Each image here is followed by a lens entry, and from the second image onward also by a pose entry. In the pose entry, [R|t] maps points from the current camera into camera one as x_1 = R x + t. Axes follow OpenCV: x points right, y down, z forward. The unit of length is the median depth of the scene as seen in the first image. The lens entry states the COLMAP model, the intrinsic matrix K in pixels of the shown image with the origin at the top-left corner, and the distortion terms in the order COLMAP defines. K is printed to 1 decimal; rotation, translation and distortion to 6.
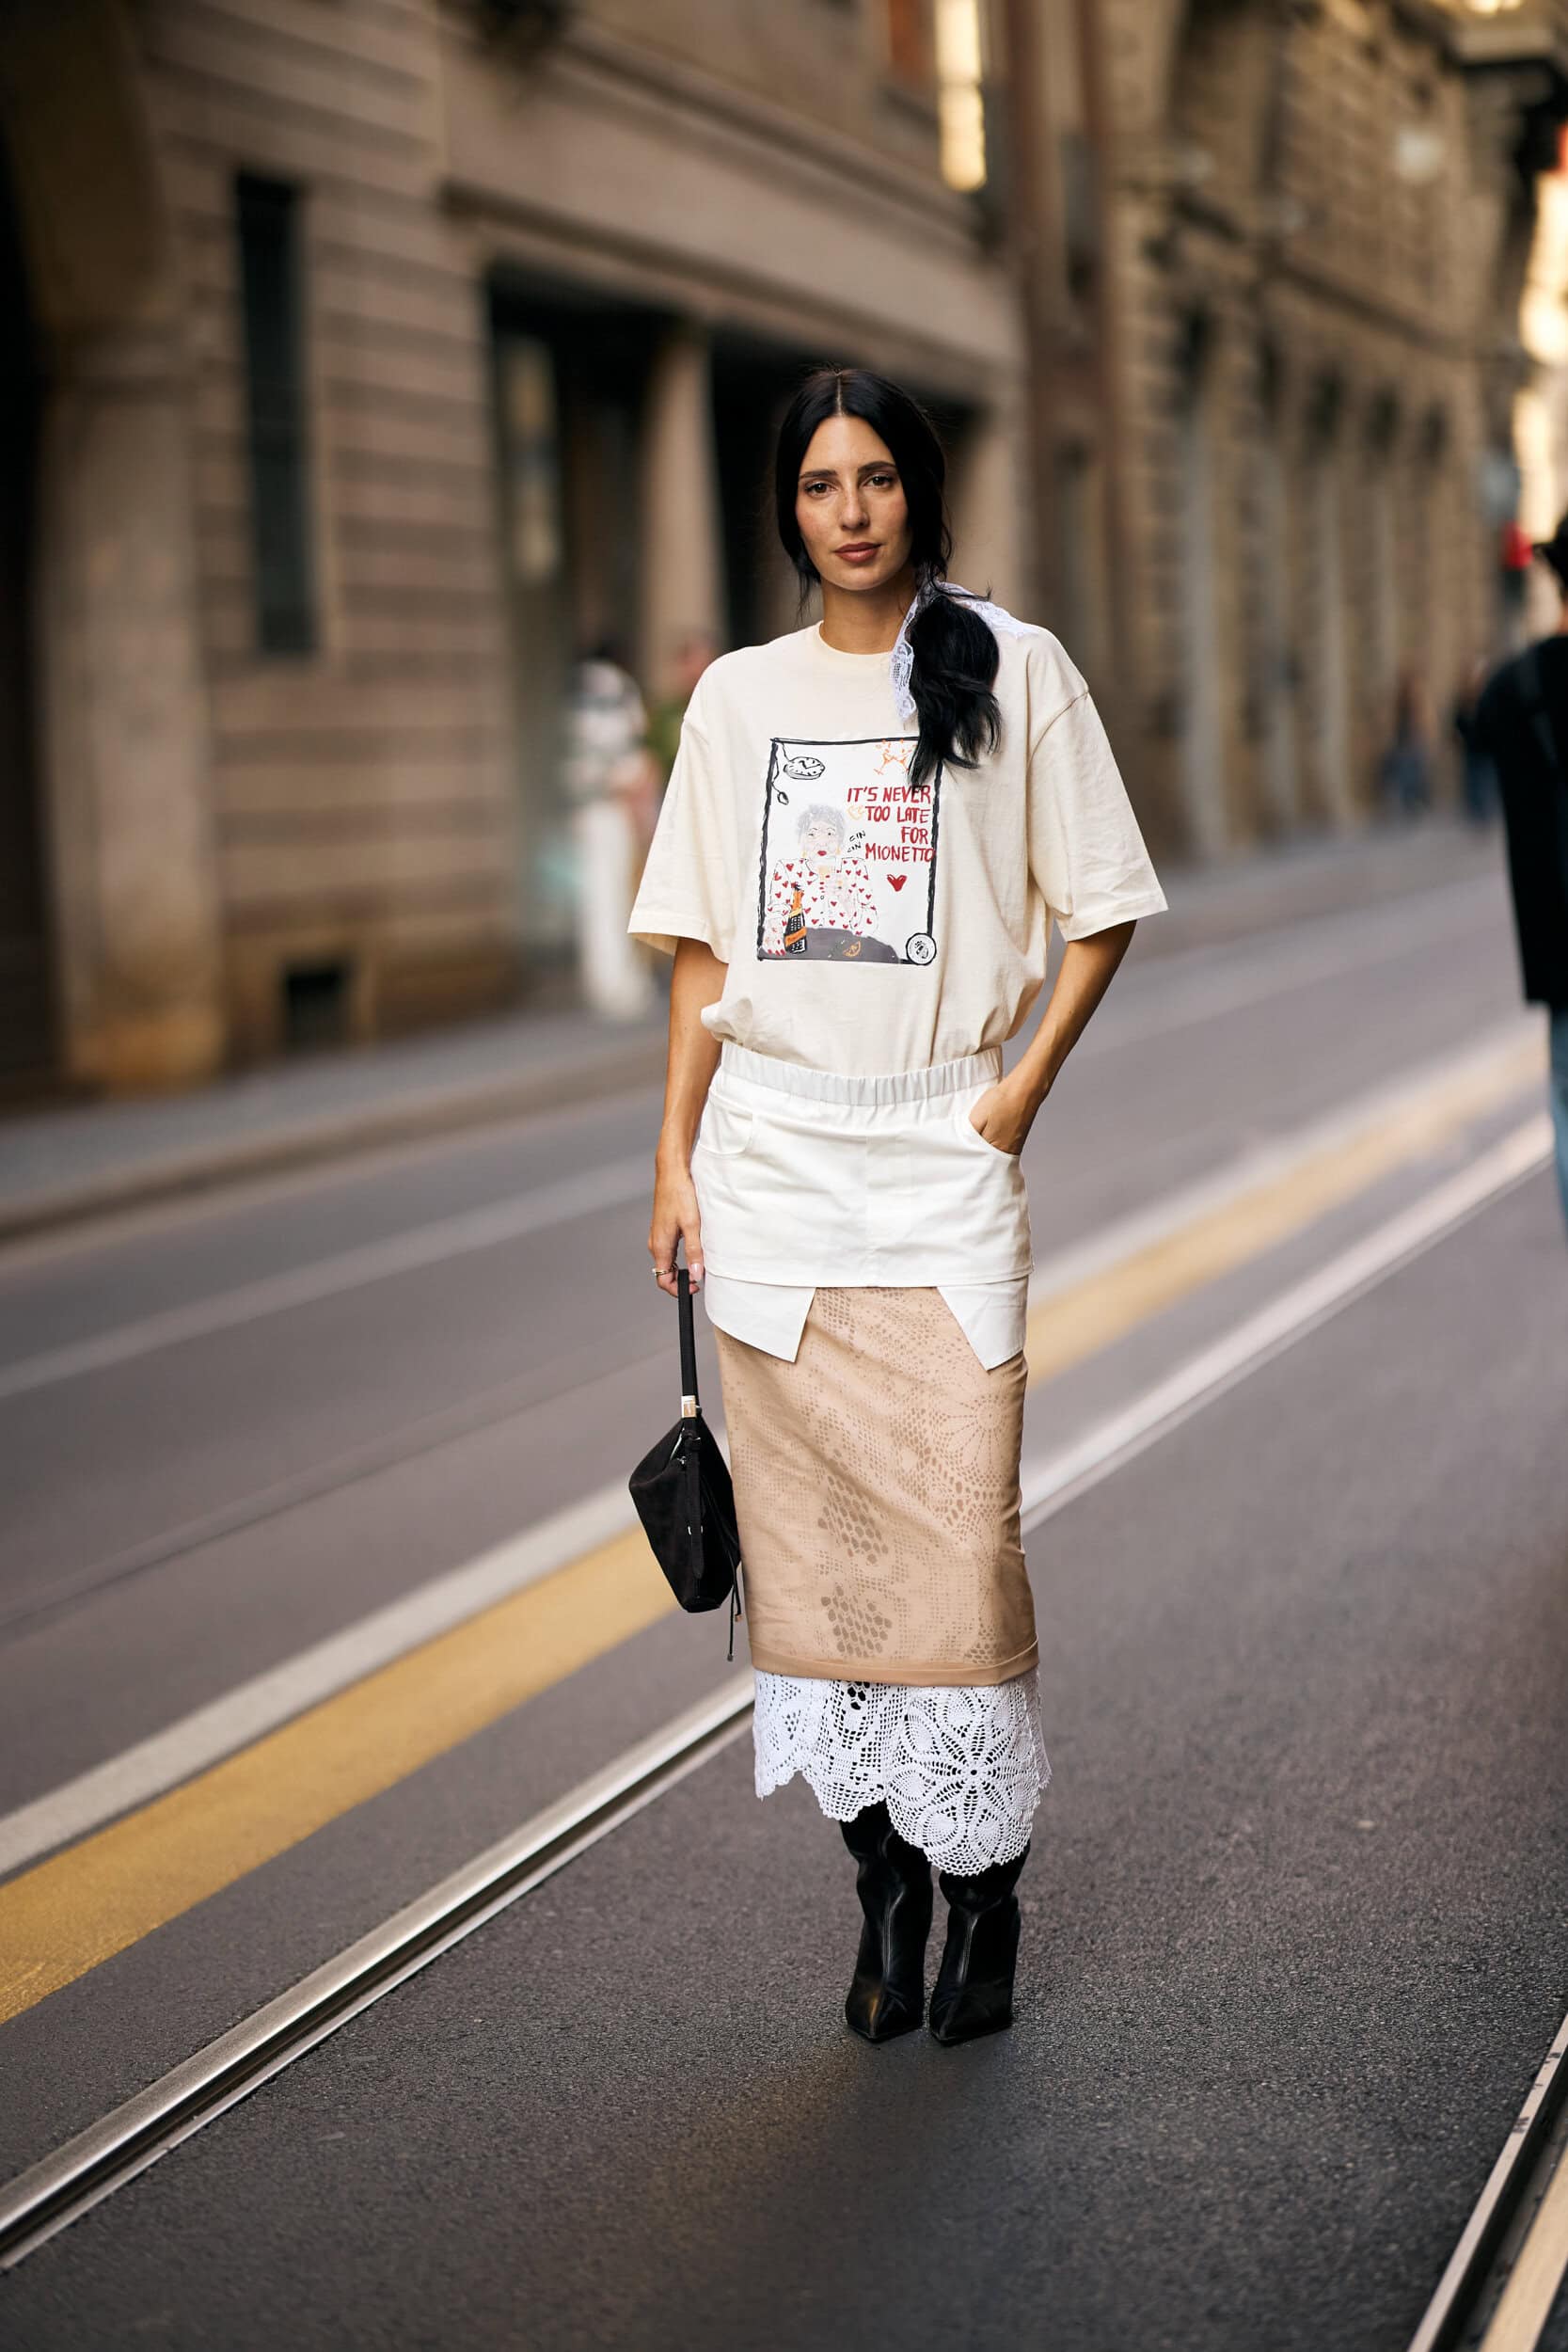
lens RADIAL K [[5789.5, 0, 784.0], [0, 5789.5, 1176.0], [0, 0, 1]] dist [0.086535, -0.894585]
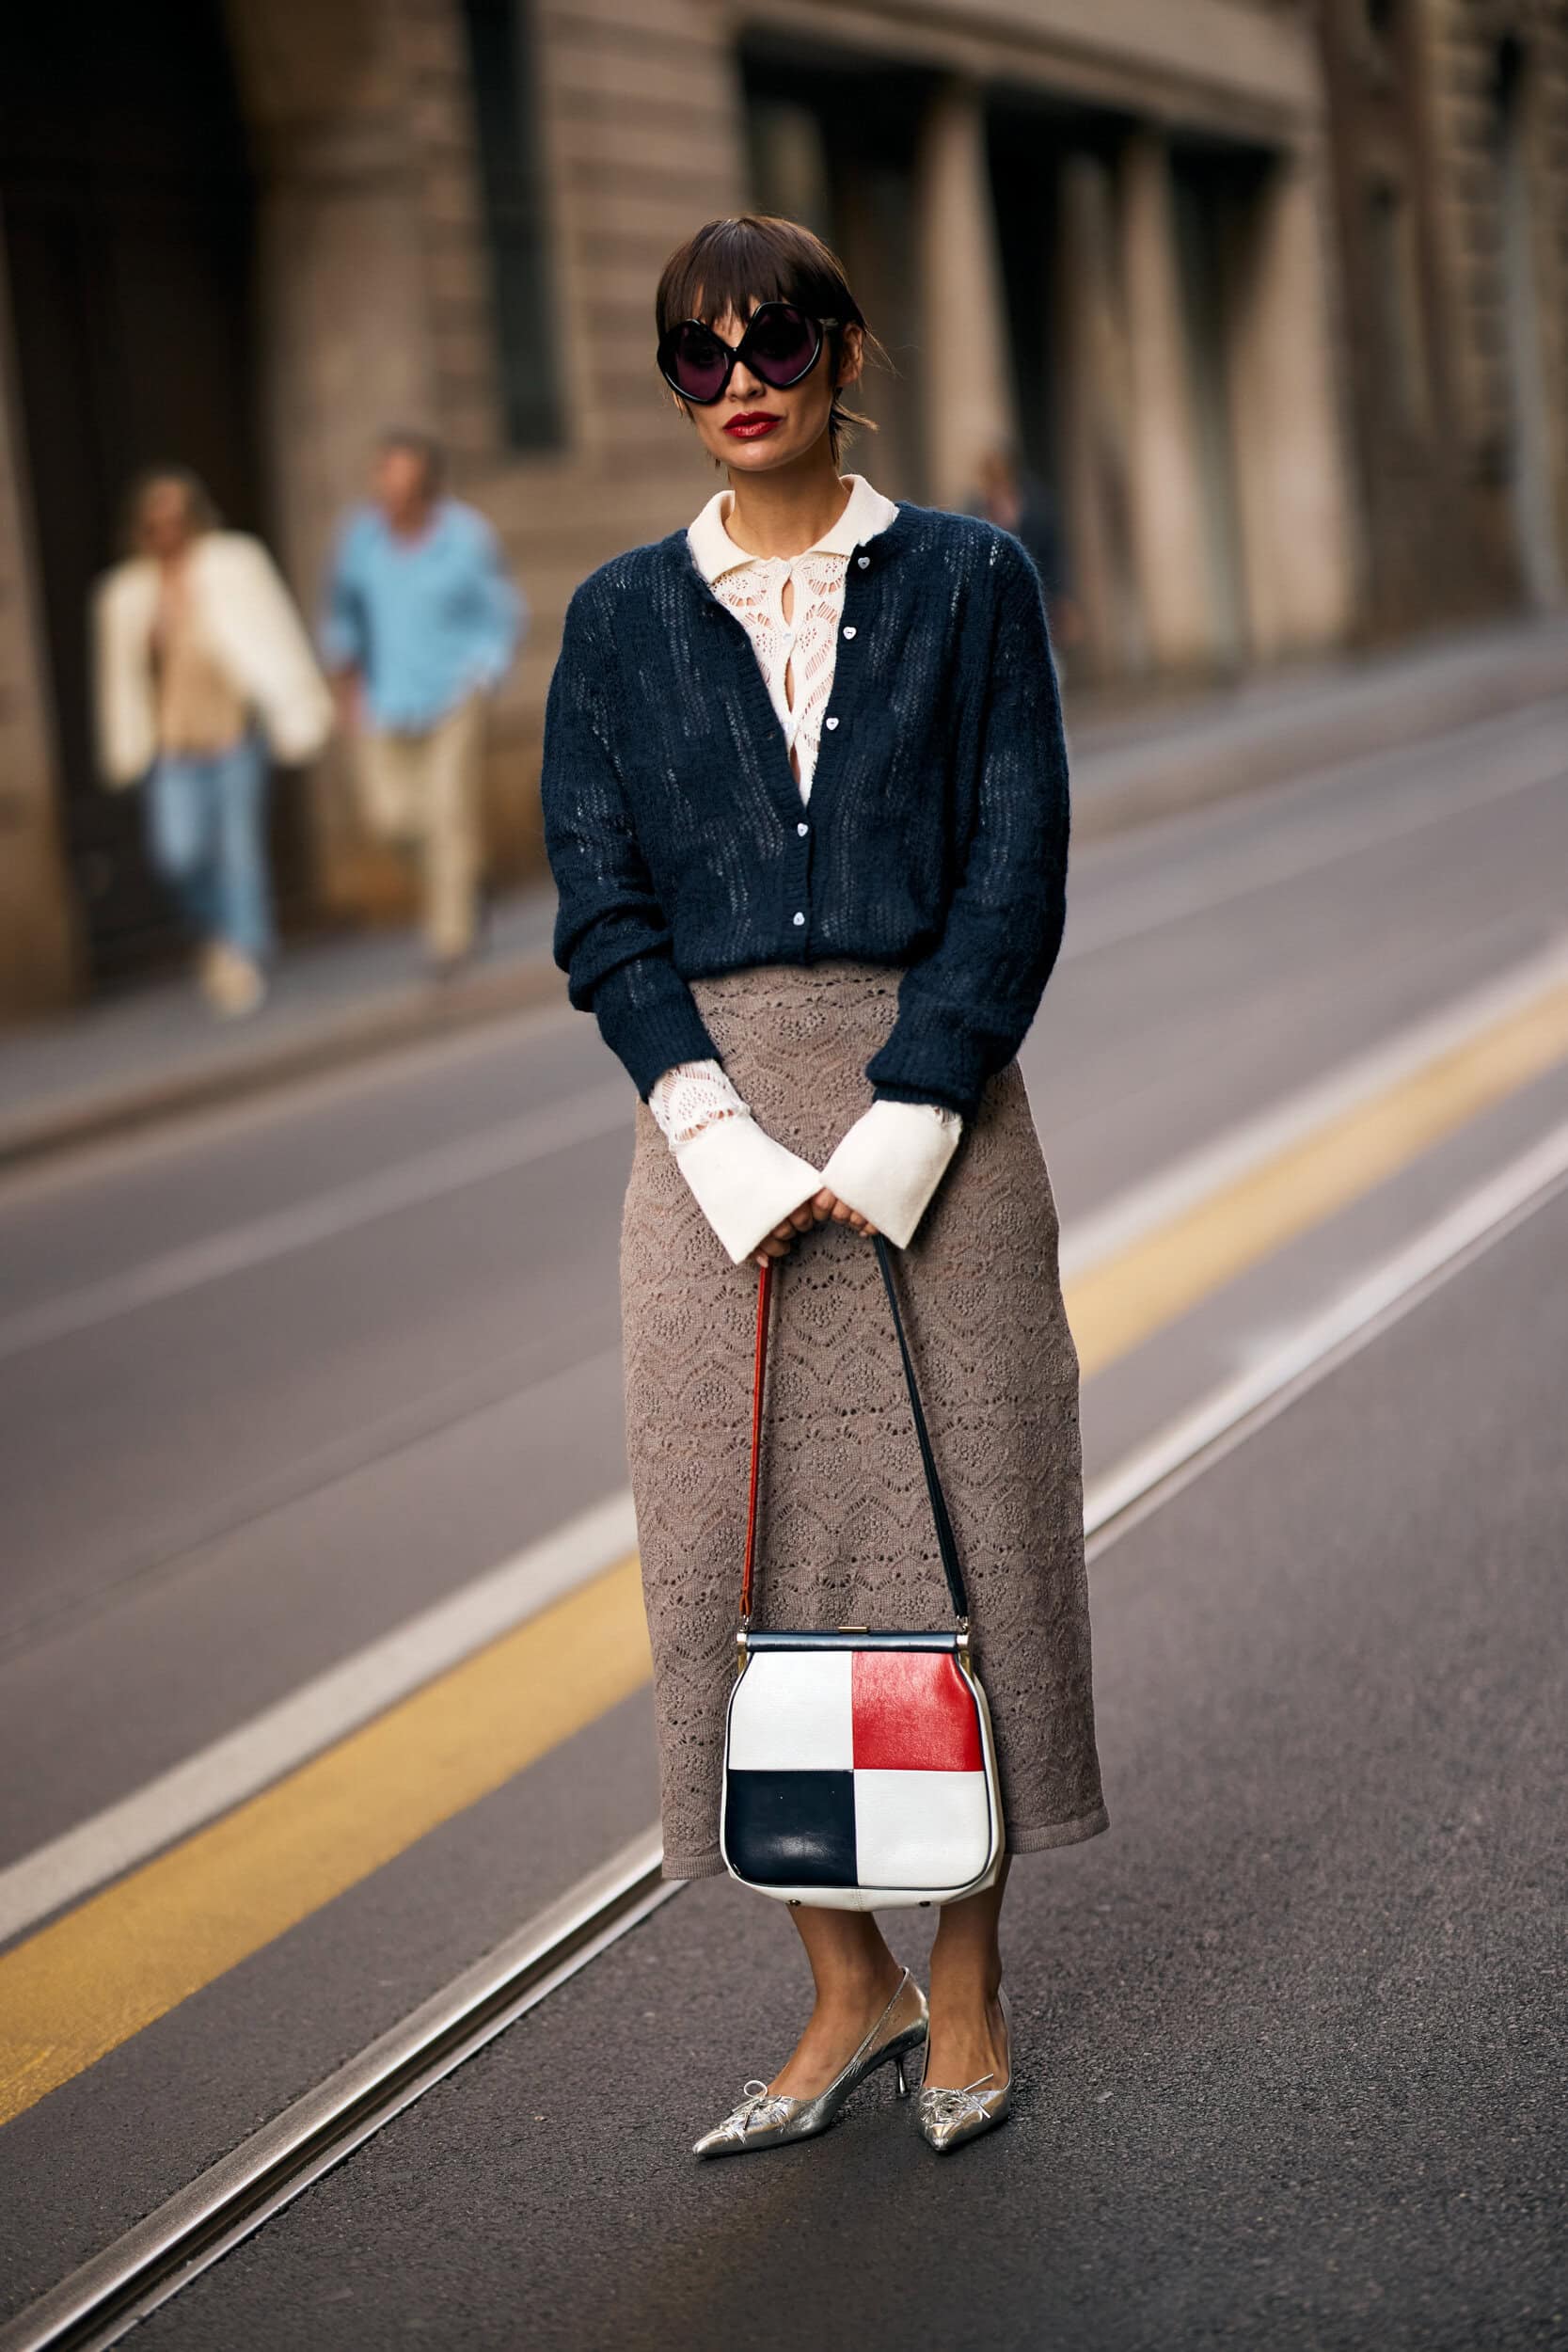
lens RADIAL K [[5789.5, 0, 784.0], [0, 5789.5, 1176.0], [0, 0, 1]] dist [0.086535, -0.894585]
pose [[0.996946, -0.042616, -0.065447, 0.039019], [0.045187, 0.998244, 0.038309, -0.019268], [0.063700, -0.041149, 0.997120, 0.151020]]
